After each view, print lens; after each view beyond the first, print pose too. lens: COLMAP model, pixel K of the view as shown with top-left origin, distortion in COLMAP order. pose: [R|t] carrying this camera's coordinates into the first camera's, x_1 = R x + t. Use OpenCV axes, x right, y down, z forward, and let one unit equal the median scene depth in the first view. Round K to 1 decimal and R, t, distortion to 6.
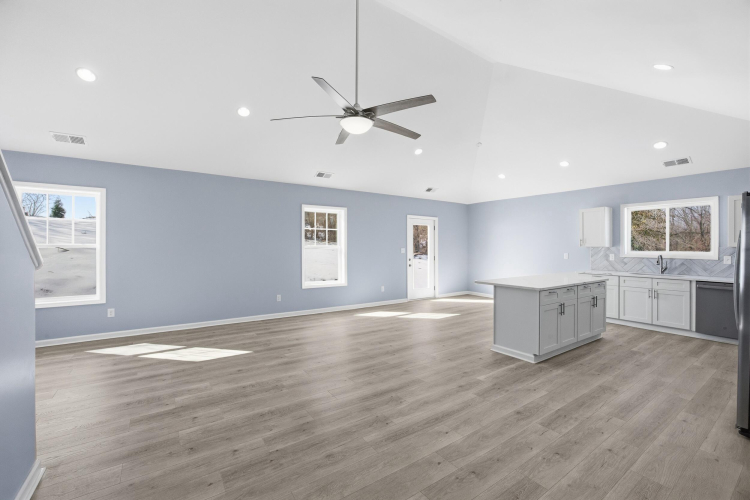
lens RADIAL K [[322.5, 0, 383.9], [0, 322.5, 251.1], [0, 0, 1]] dist [-0.017409, 0.000348]
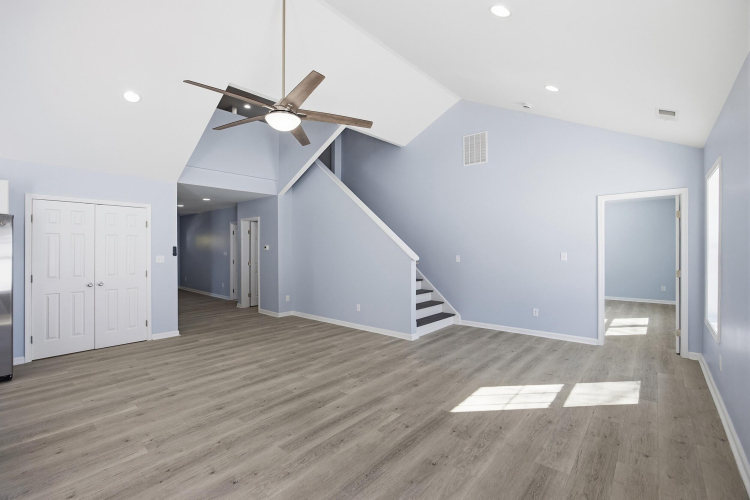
lens RADIAL K [[327.7, 0, 373.1], [0, 327.7, 247.0], [0, 0, 1]] dist [0.000281, 0.000658]
pose [[-0.975800, 0.000896, -0.218665, -0.117719], [-0.000823, 0.999969, 0.007773, -0.031954], [0.218665, 0.007765, -0.975769, 1.793597]]
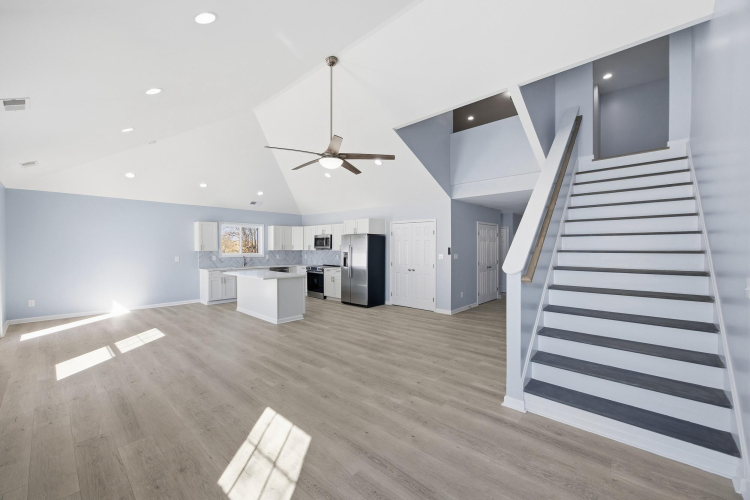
lens RADIAL K [[293.1, 0, 379.2], [0, 293.1, 244.0], [0, 0, 1]] dist [-0.036864, 0.014857]
pose [[-0.224087, 0.012387, 0.974490, -1.196156], [0.016368, 0.999826, -0.008946, -0.034130], [-0.974432, 0.013946, -0.224251, 0.975435]]
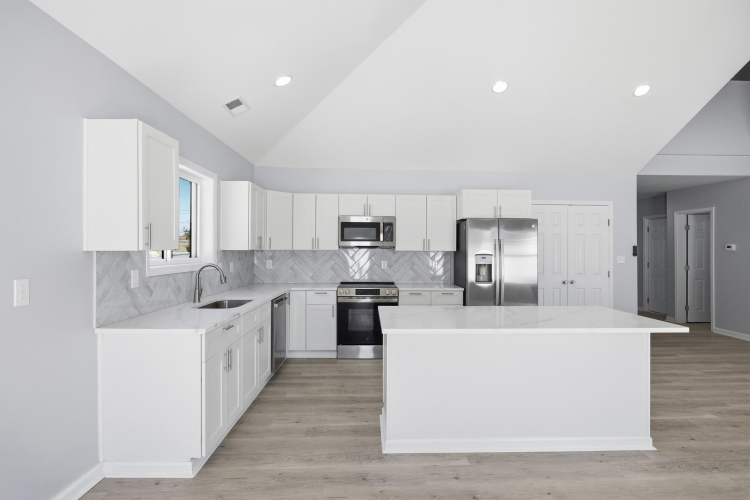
lens RADIAL K [[386.5, 0, 375.0], [0, 386.5, 250.0], [0, 0, 1]] dist [-0.014819, 0.000623]
pose [[-0.823930, -0.003672, 0.566679, 0.412886], [0.004858, 0.999896, 0.013544, -0.031315], [-0.566670, 0.013912, -0.823827, 2.043483]]
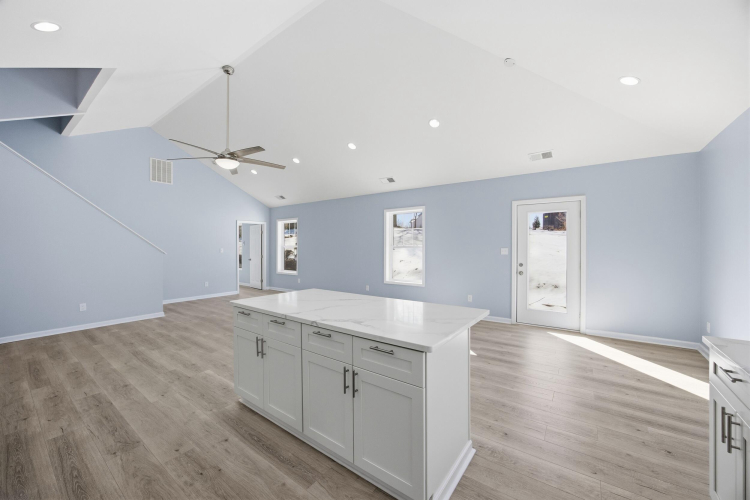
lens RADIAL K [[289.4, 0, 377.9], [0, 289.4, 246.0], [0, 0, 1]] dist [-0.009262, -0.000126]
pose [[0.310895, -0.002447, -0.950441, 1.245031], [-0.011111, 0.999919, -0.006209, -0.014050], [0.950379, 0.012490, 0.310843, 1.118763]]
